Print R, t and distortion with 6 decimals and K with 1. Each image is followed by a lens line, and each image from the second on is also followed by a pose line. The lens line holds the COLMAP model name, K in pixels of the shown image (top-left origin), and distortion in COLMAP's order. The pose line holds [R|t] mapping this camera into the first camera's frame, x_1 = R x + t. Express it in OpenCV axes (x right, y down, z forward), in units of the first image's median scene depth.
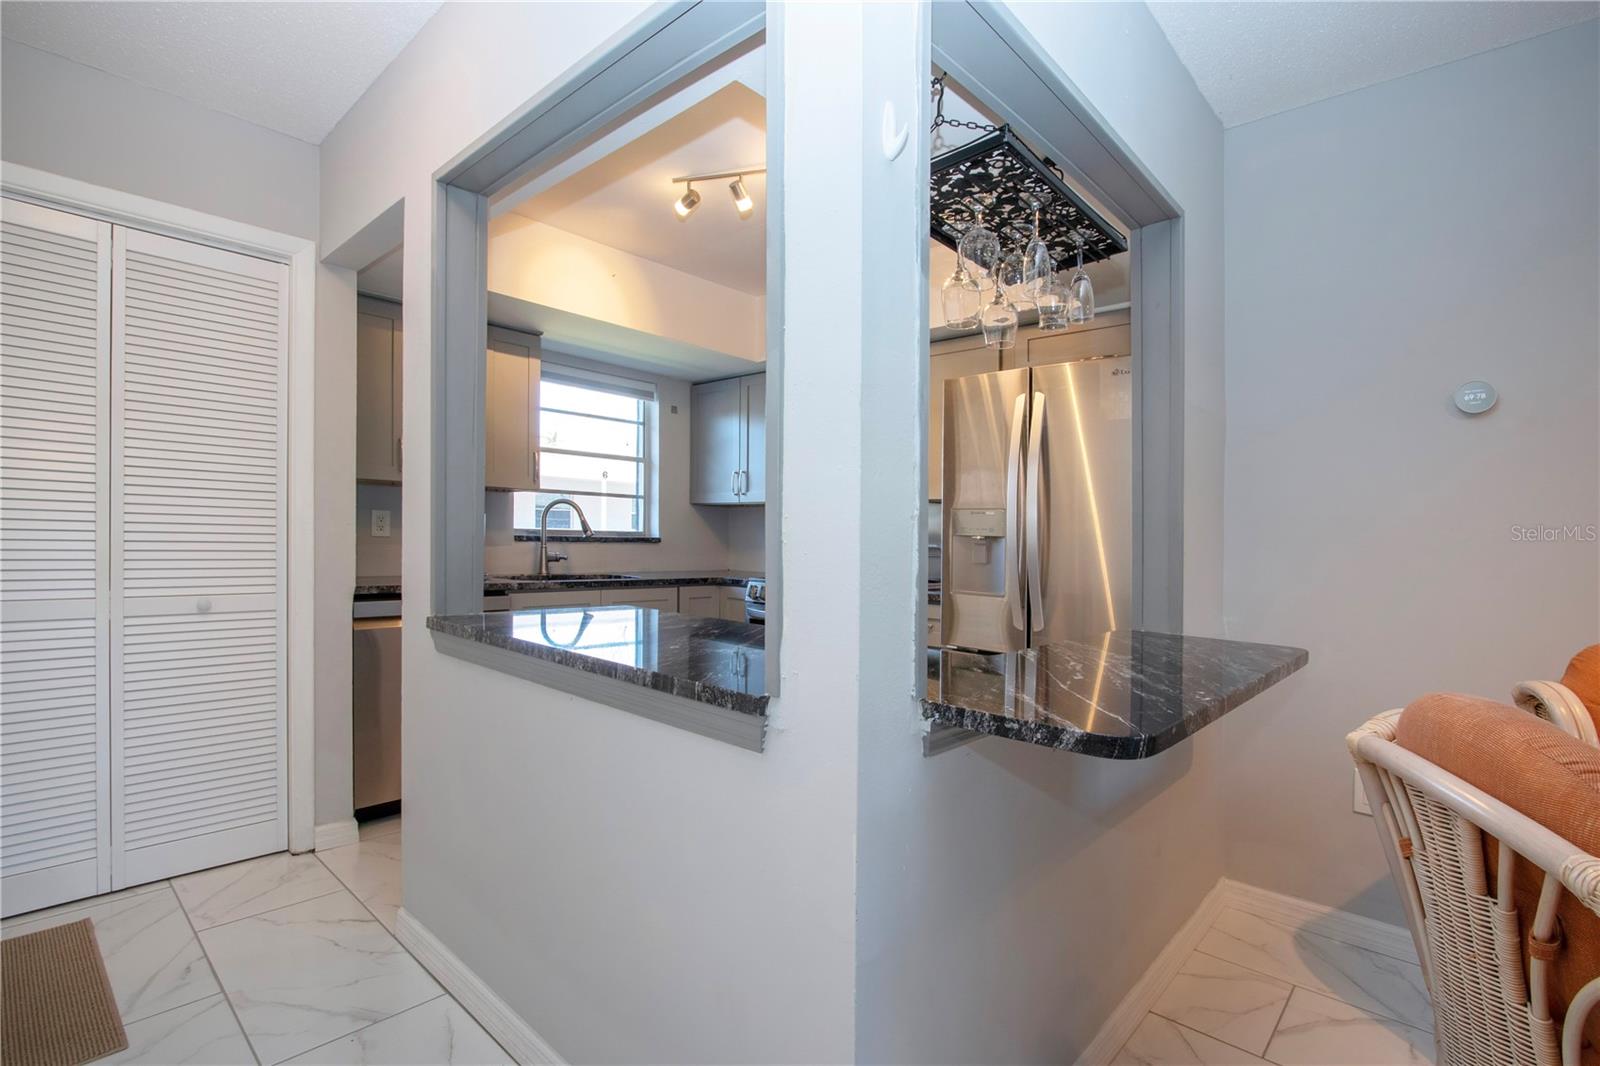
lens RADIAL K [[750.9, 0, 796.1], [0, 750.9, 545.9], [0, 0, 1]] dist [-0.005804, 0.000286]
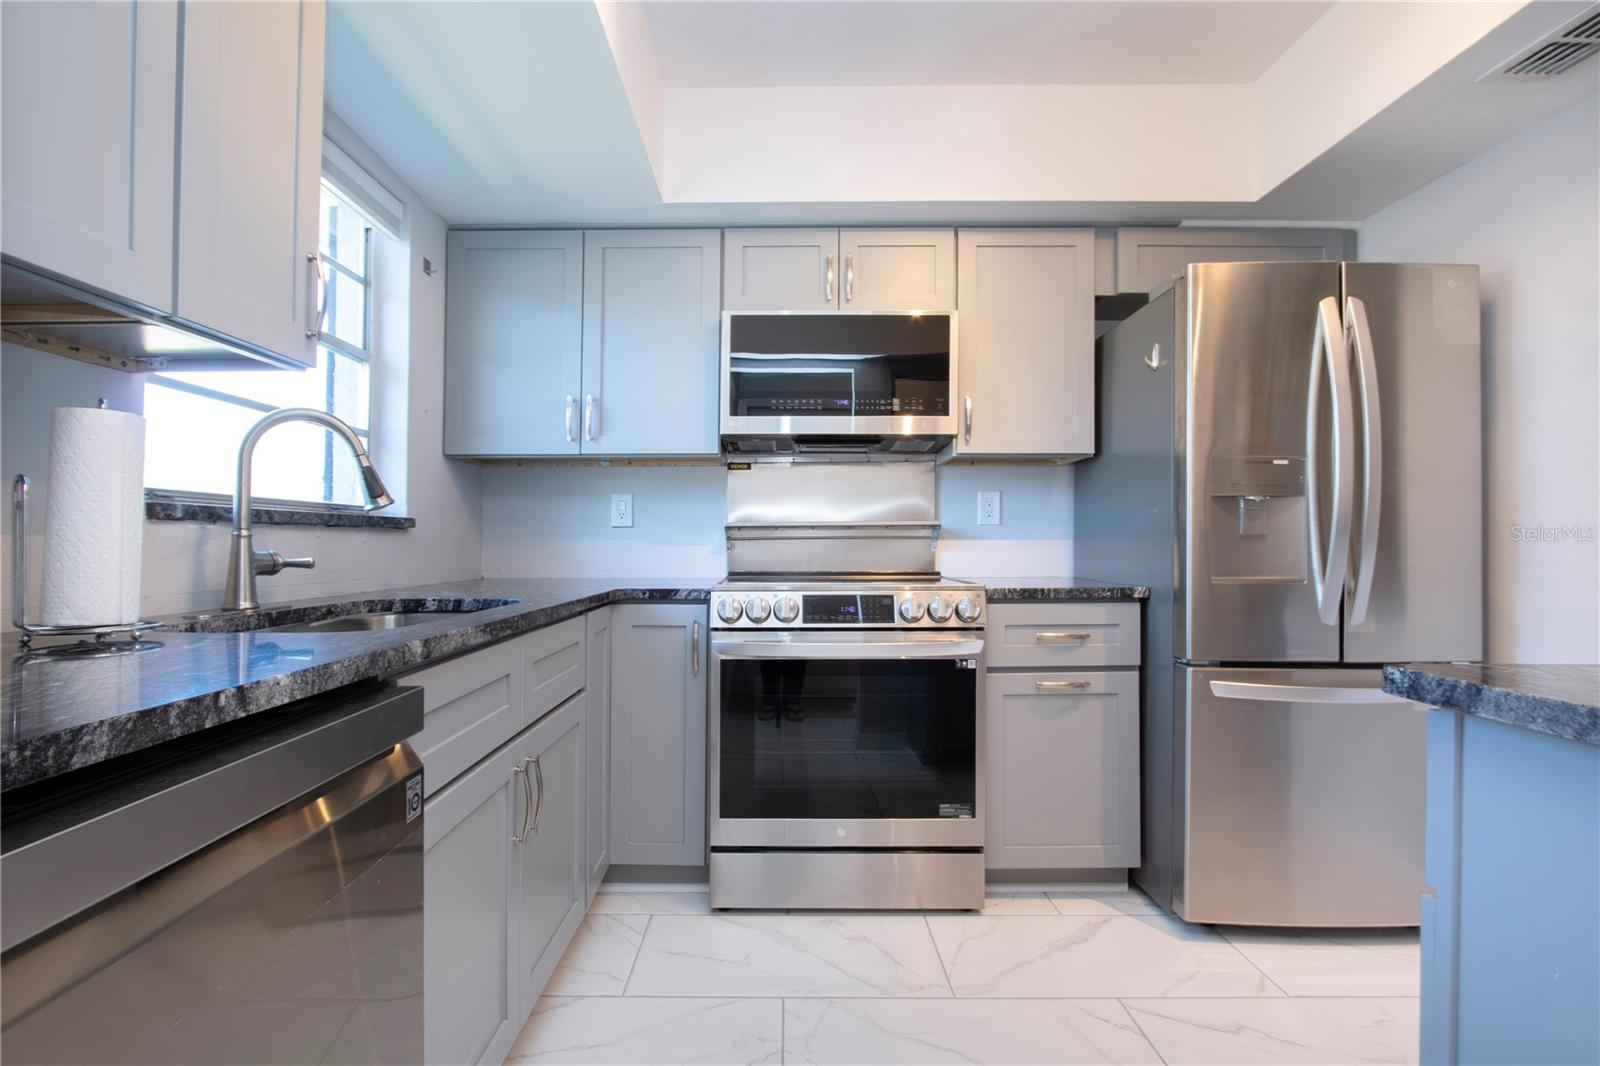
lens RADIAL K [[760.9, 0, 766.9], [0, 760.9, 511.0], [0, 0, 1]] dist [-0.006073, -0.000429]
pose [[0.745516, 0.001884, 0.666485, -0.417938], [0.026689, 0.999110, -0.032678, 0.008708], [-0.665953, 0.042150, 0.744802, 0.588571]]
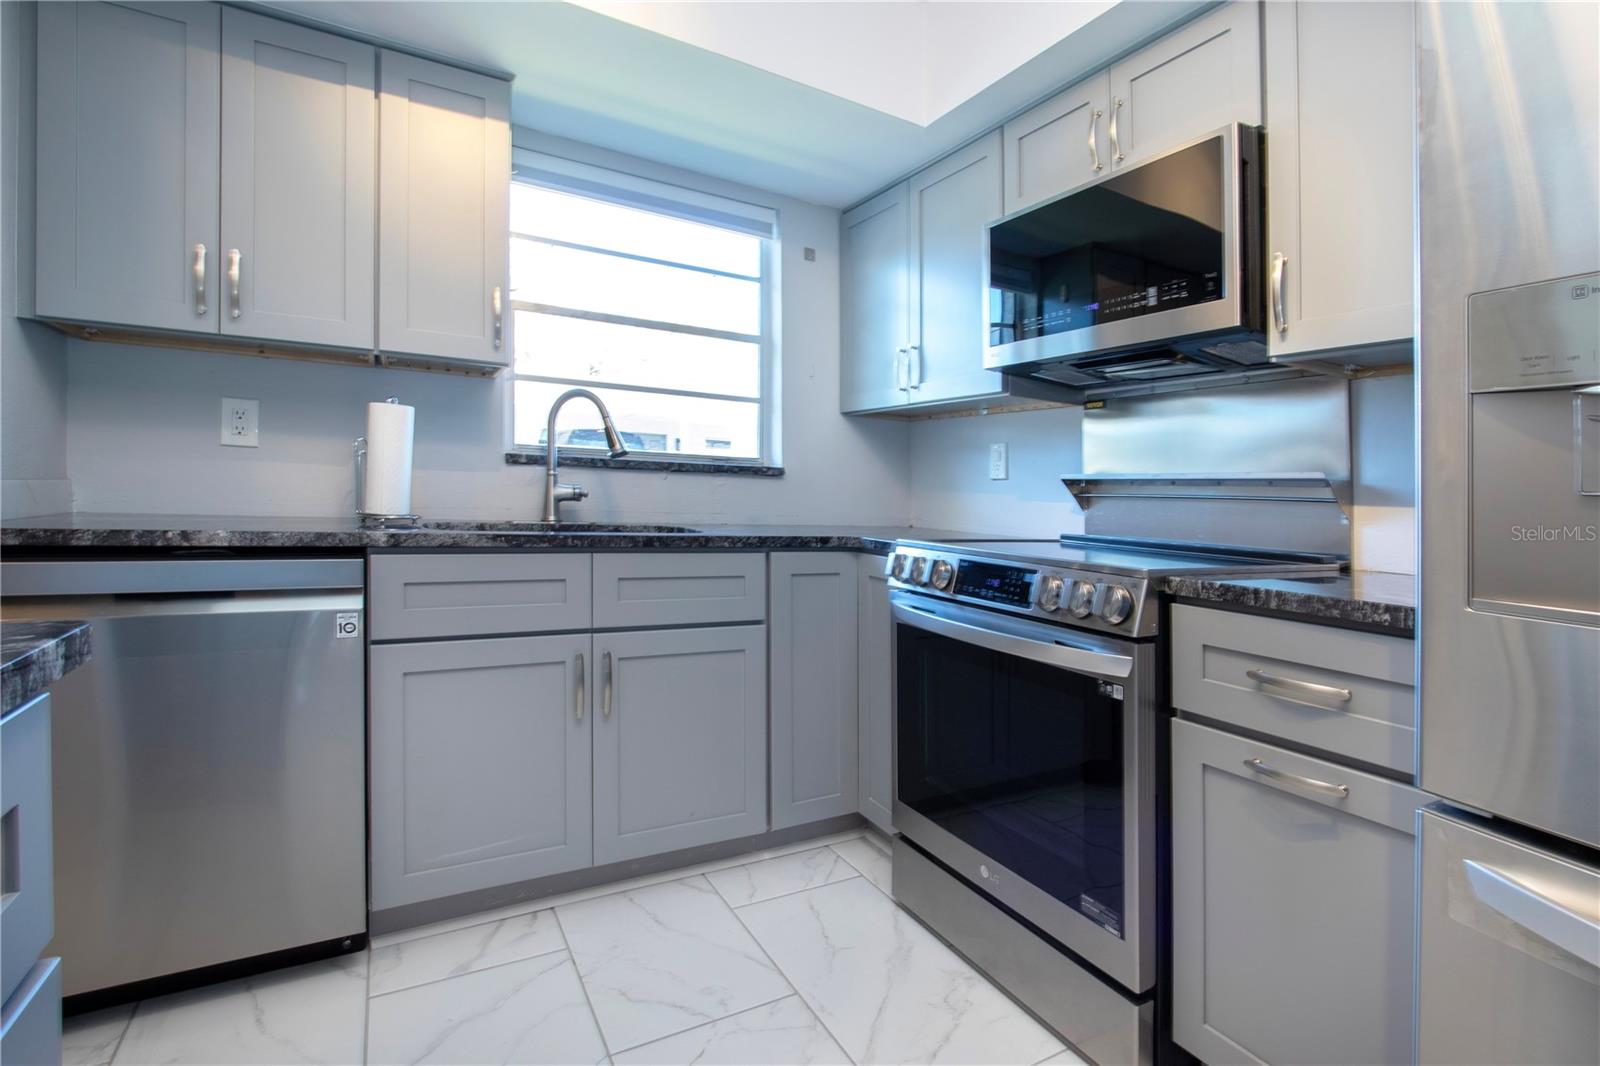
lens RADIAL K [[785.2, 0, 846.4], [0, 785.2, 472.2], [0, 0, 1]] dist [-0.002101, 0.000216]
pose [[0.960012, 0.005295, -0.279909, 0.050962], [-0.018280, 0.998873, -0.043797, 0.023209], [0.279361, 0.047162, 0.959027, 0.519141]]
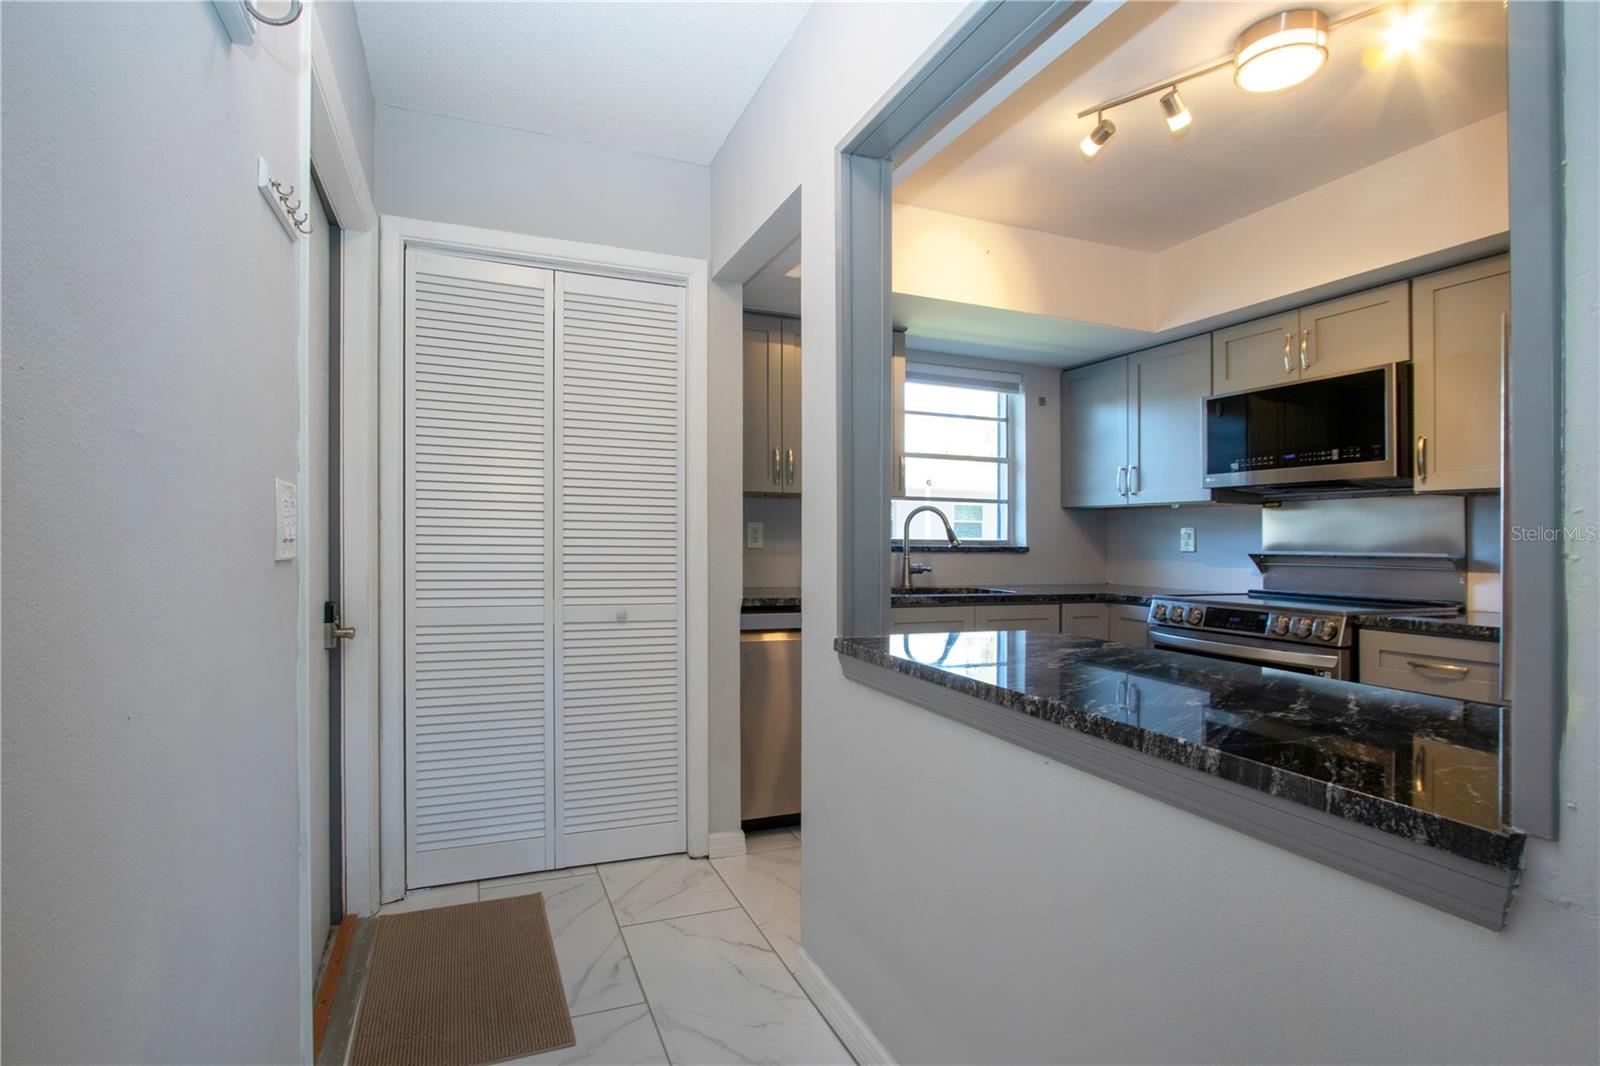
lens RADIAL K [[757.3, 0, 761.5], [0, 757.3, 552.3], [0, 0, 1]] dist [-0.000595, -0.000390]
pose [[0.897782, -0.006024, -0.440400, -0.086859], [0.004480, 0.999980, -0.004545, -0.002370], [0.440418, 0.002107, 0.897790, 0.074465]]
